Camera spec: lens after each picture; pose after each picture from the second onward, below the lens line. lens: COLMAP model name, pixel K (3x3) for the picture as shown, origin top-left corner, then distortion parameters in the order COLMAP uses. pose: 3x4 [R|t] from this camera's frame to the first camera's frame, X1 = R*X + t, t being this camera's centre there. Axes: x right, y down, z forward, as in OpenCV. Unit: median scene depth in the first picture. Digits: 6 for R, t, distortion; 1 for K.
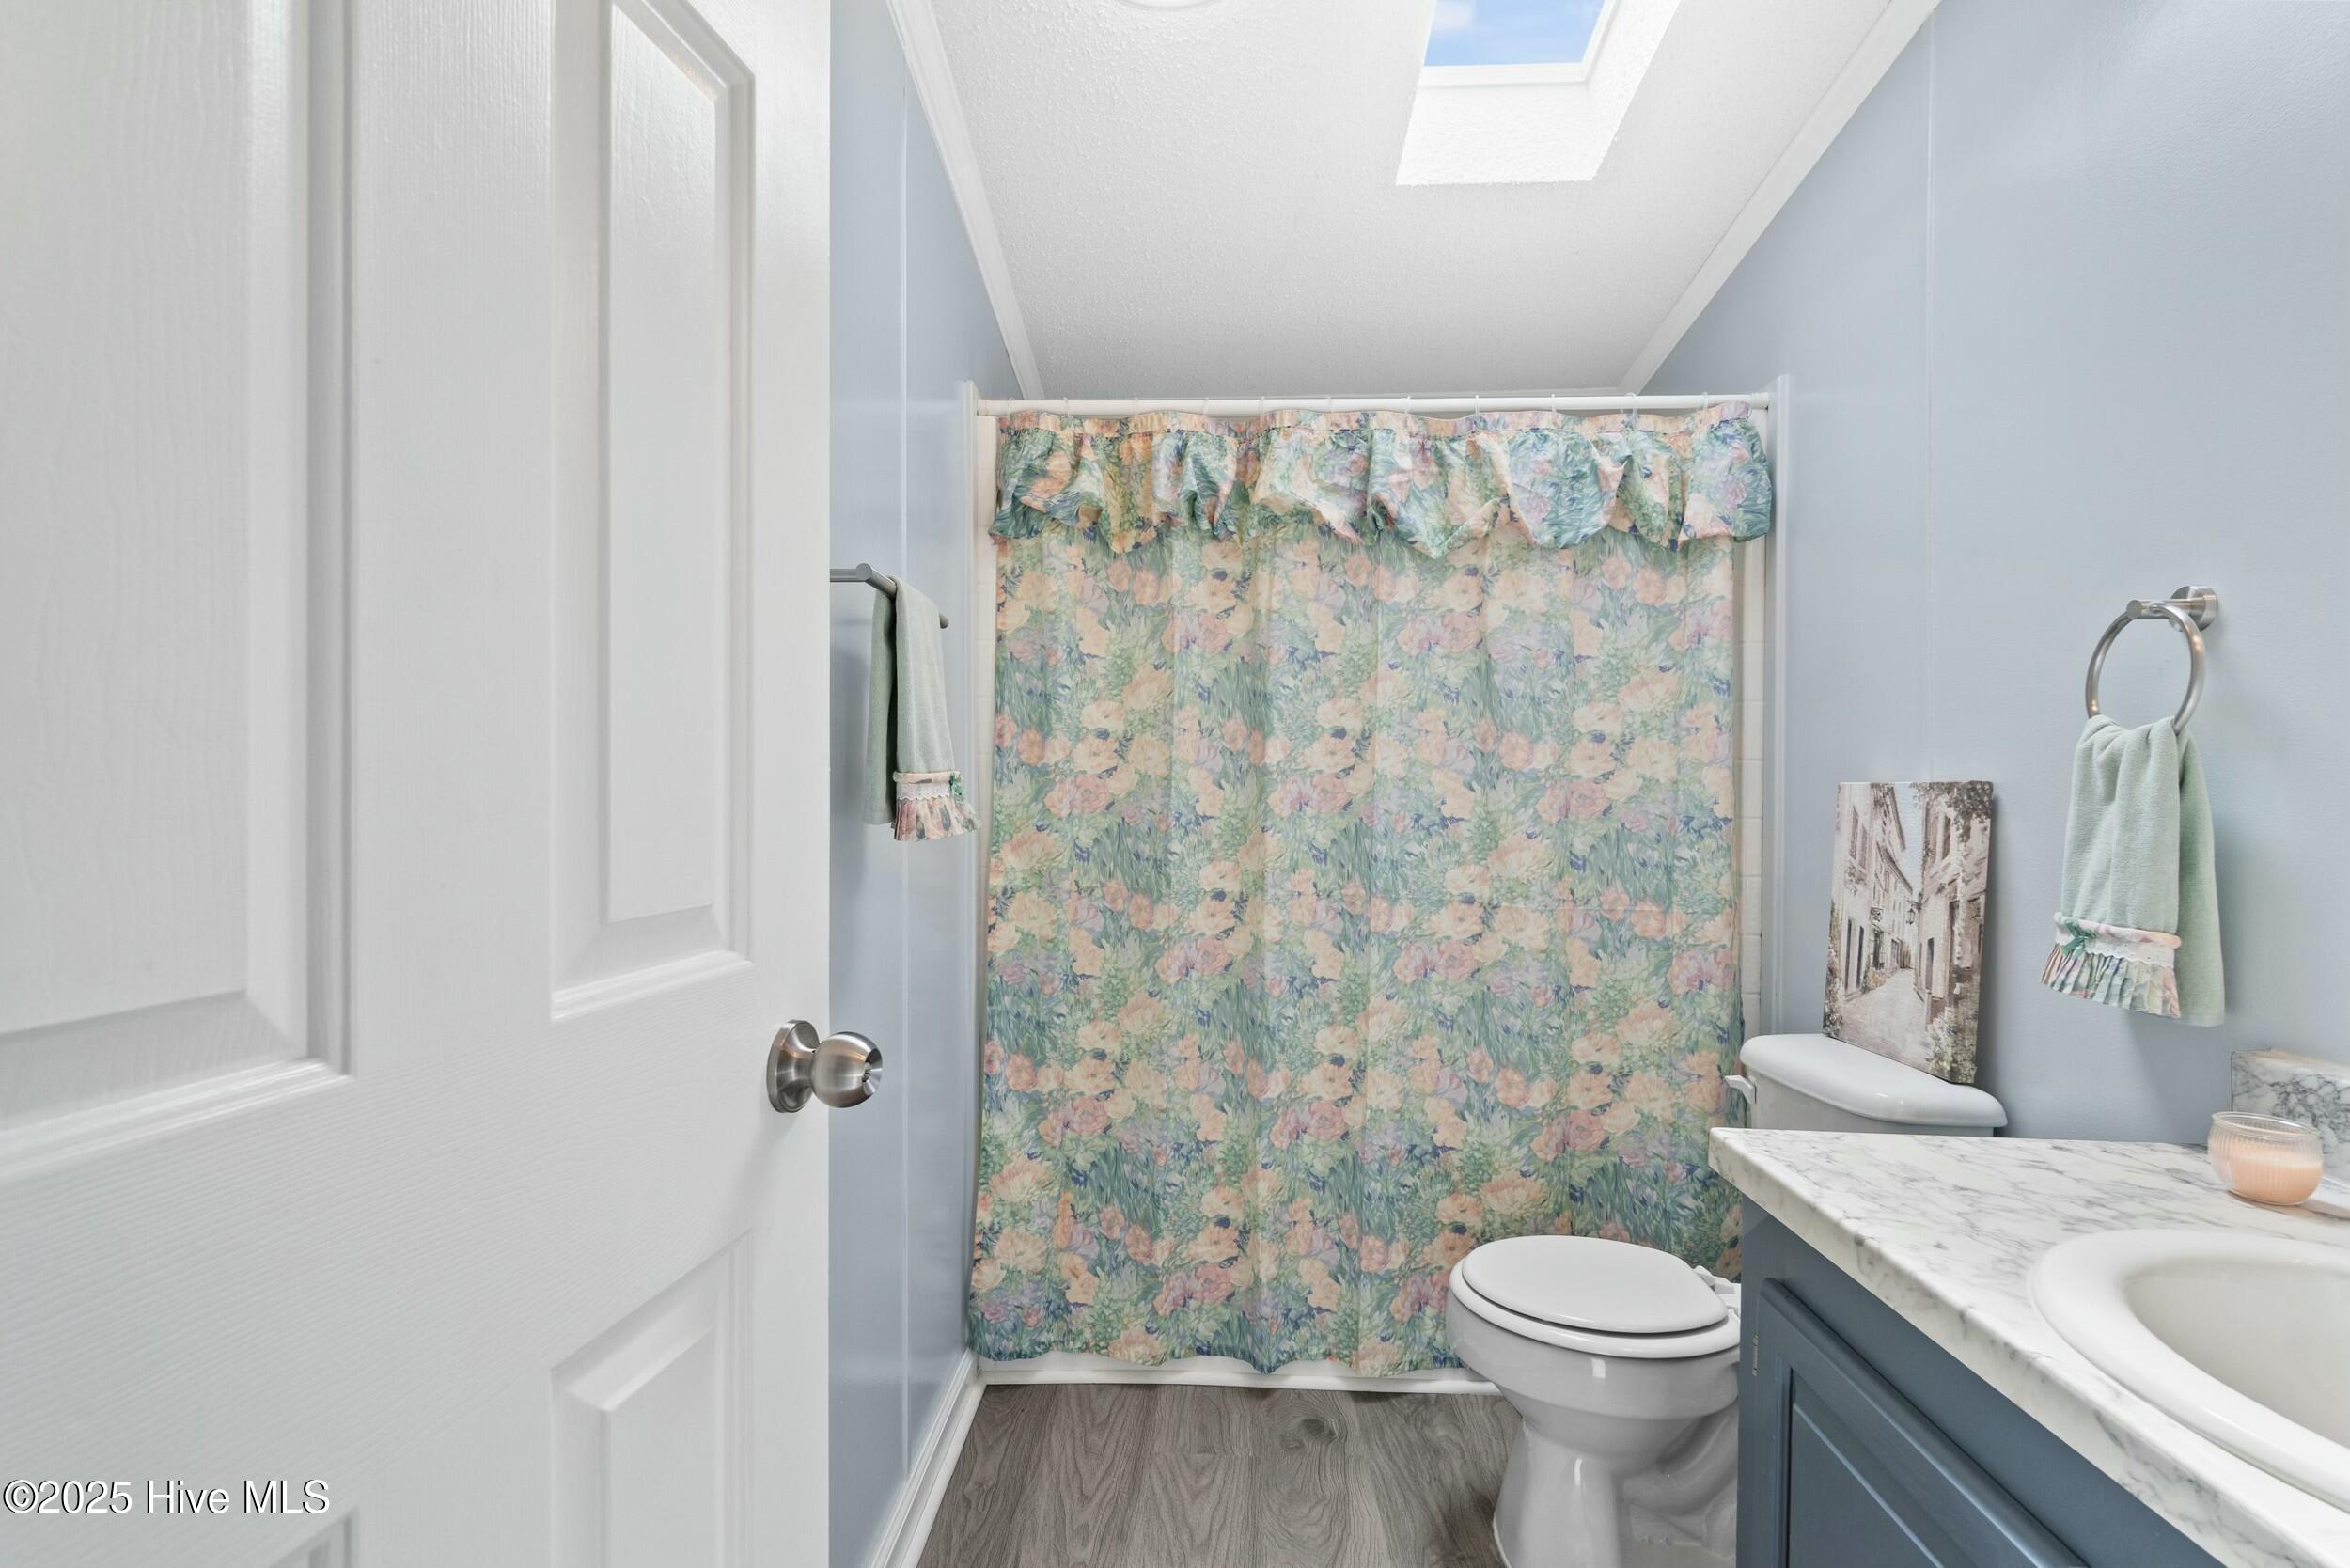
lens RADIAL K [[1136.9, 0, 1197.7], [0, 1136.9, 783.4], [0, 0, 1]] dist [-0.002678, -0.003447]
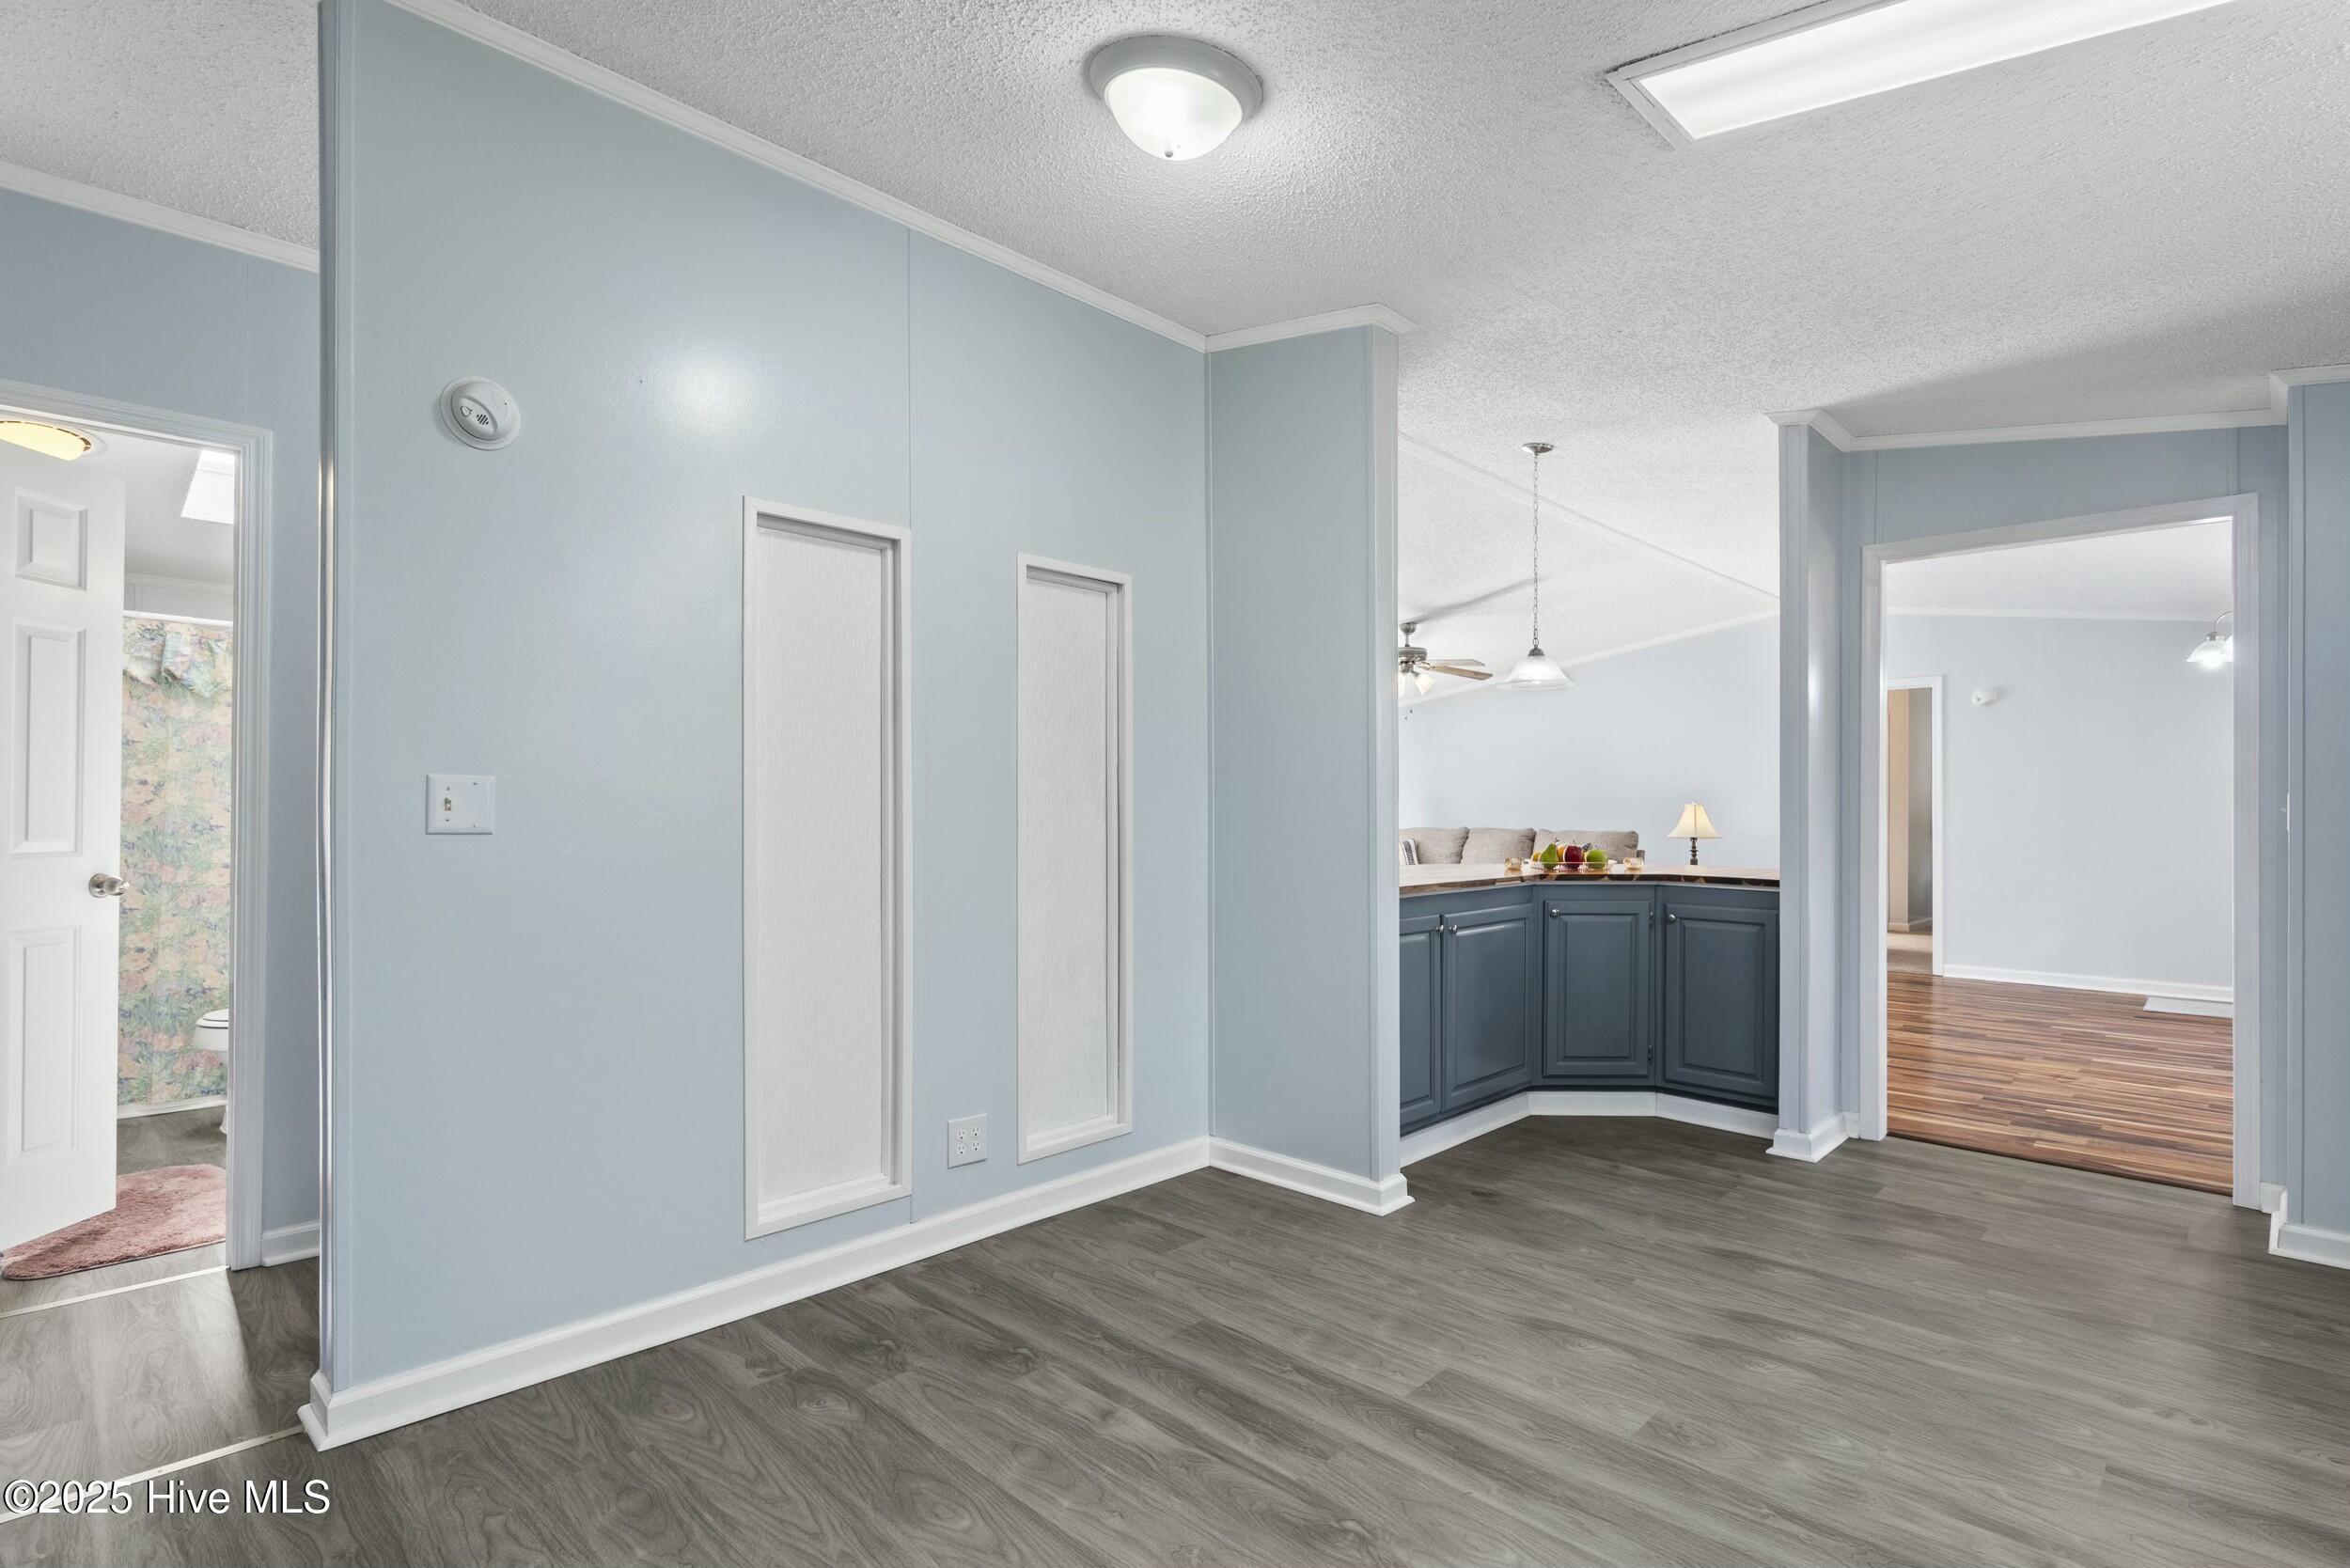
lens RADIAL K [[1136.9, 0, 1178.4], [0, 1136.9, 793.1], [0, 0, 1]] dist [-0.002678, -0.003447]
pose [[0.679653, 0.007440, 0.733496, -0.093671], [-0.010605, 0.999944, -0.000315, -0.045651], [-0.733457, -0.007565, 0.679694, -1.655331]]
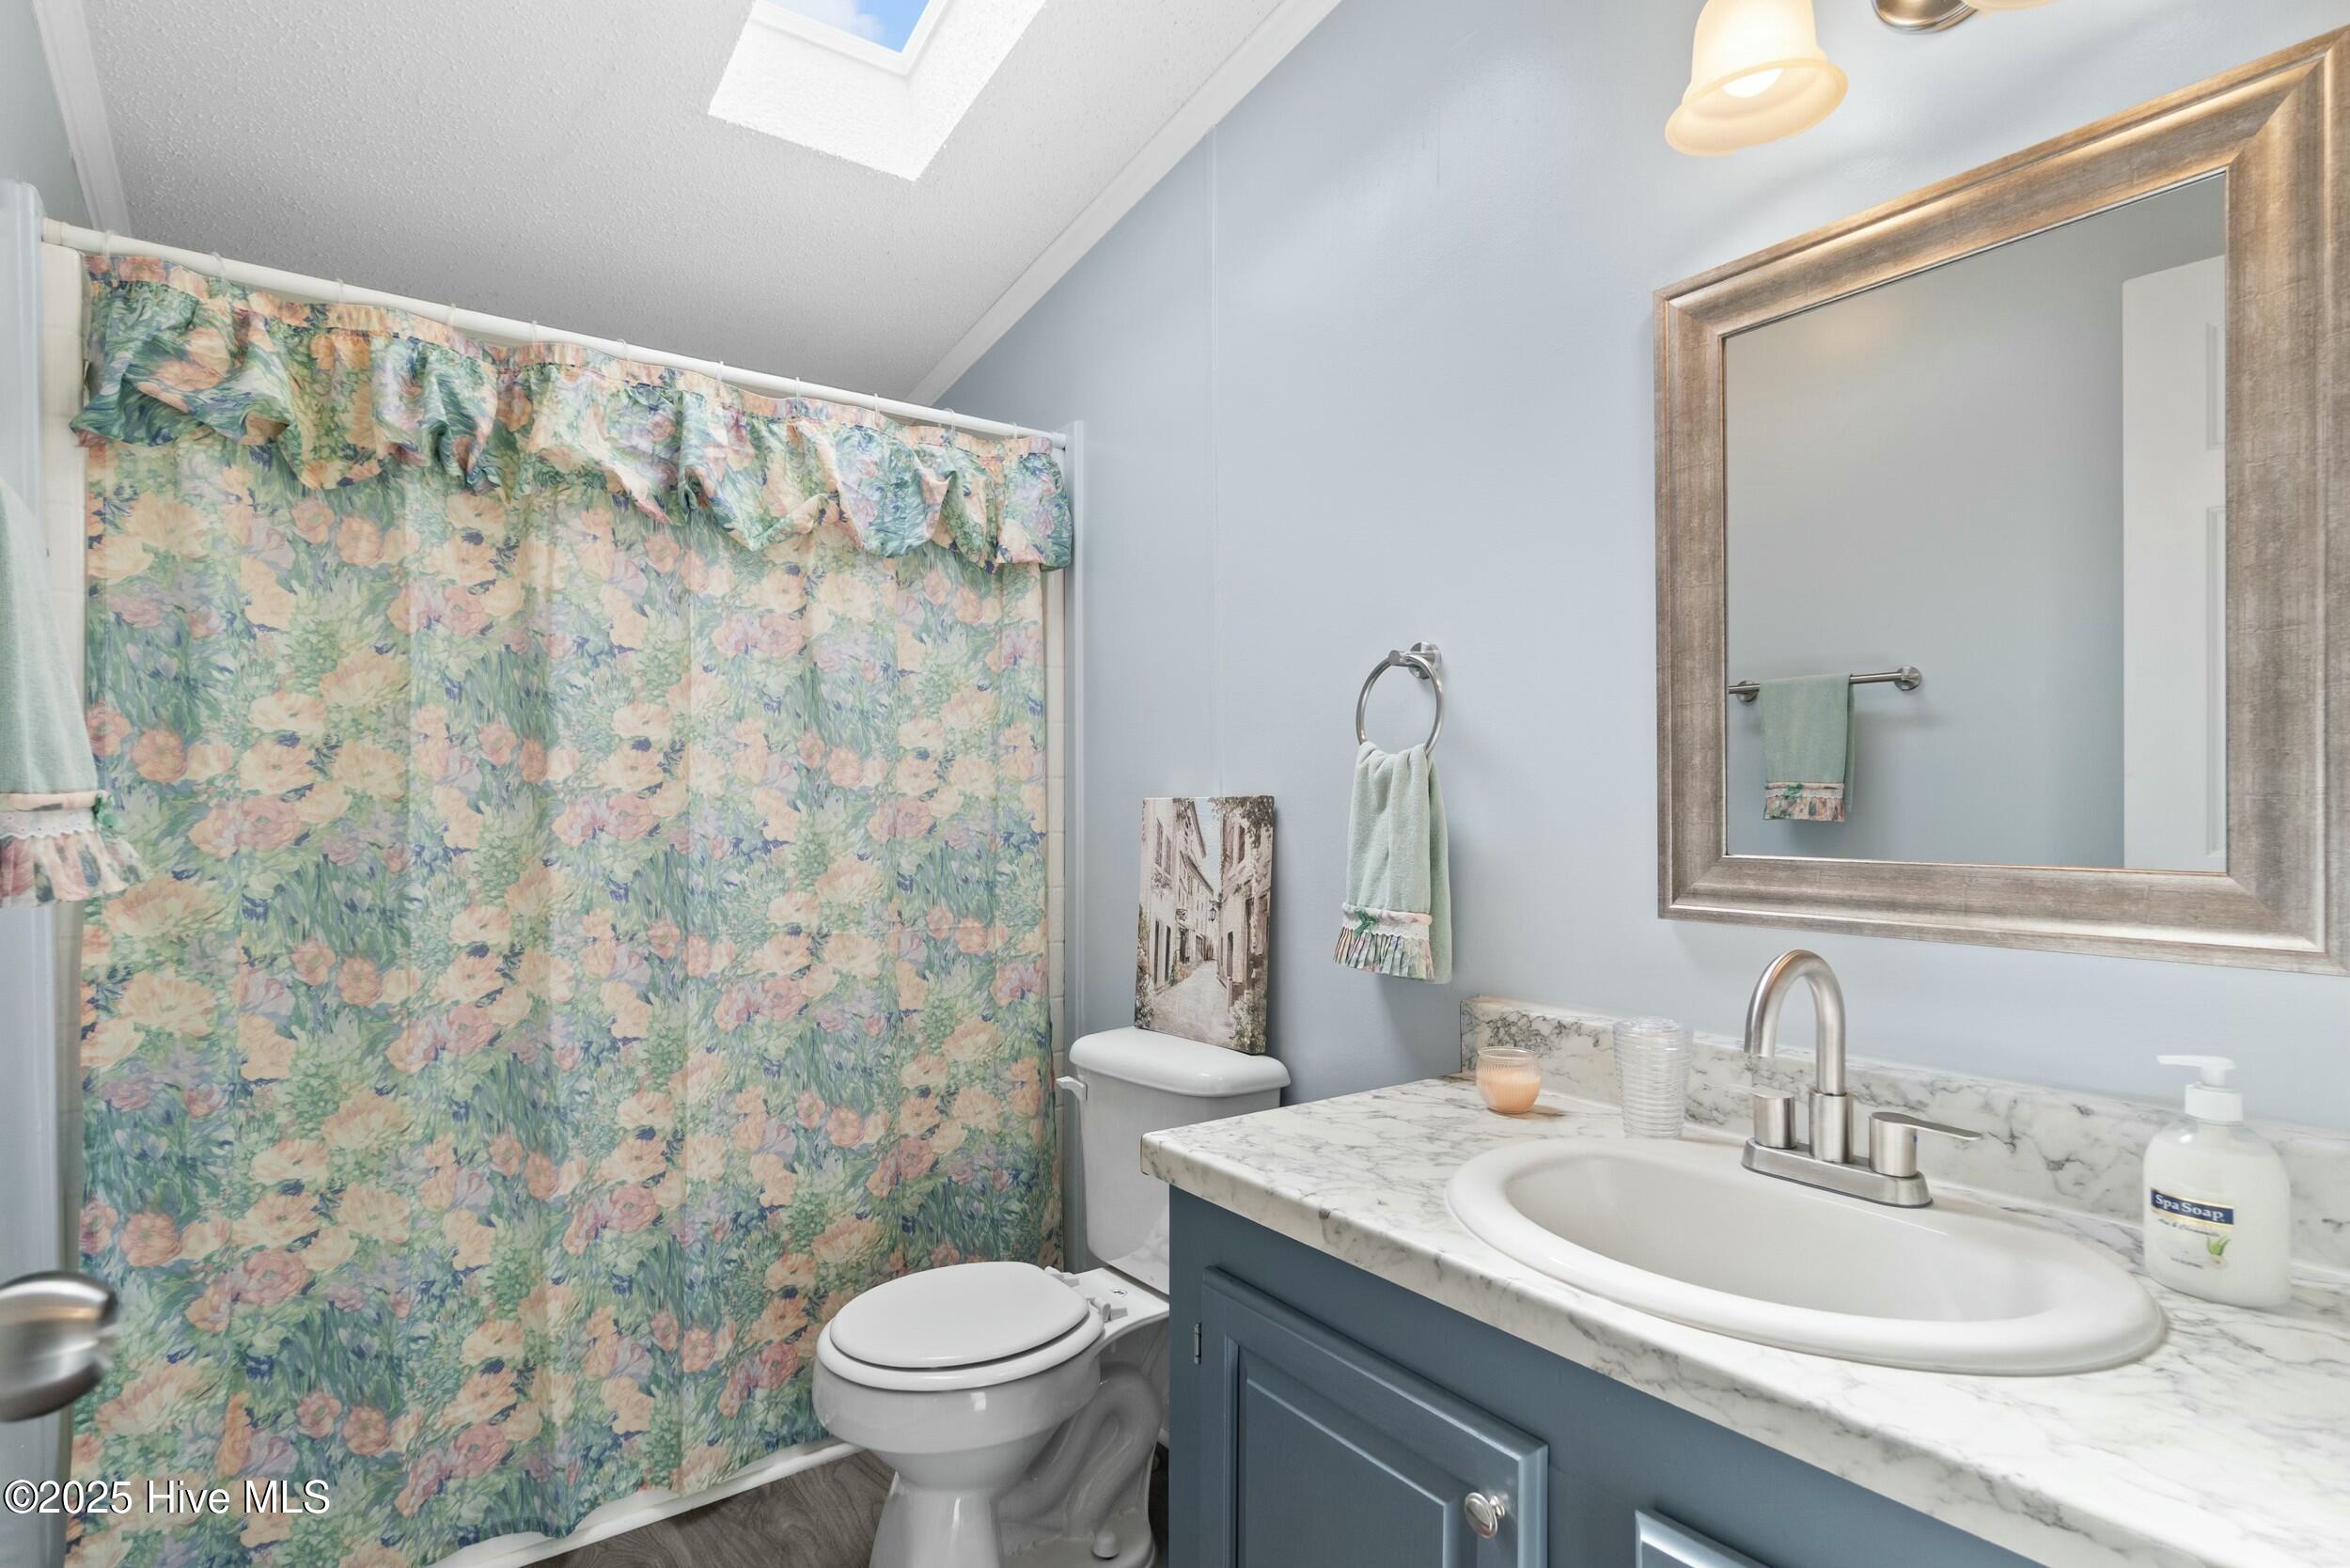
lens RADIAL K [[1136.9, 0, 1138.5], [0, 1136.9, 807.6], [0, 0, 1]] dist [-0.002678, -0.003447]
pose [[0.787123, -0.013136, 0.616656, -0.106451], [0.010602, 0.999914, 0.007768, -0.000146], [-0.616705, 0.000424, 0.787194, 0.113302]]
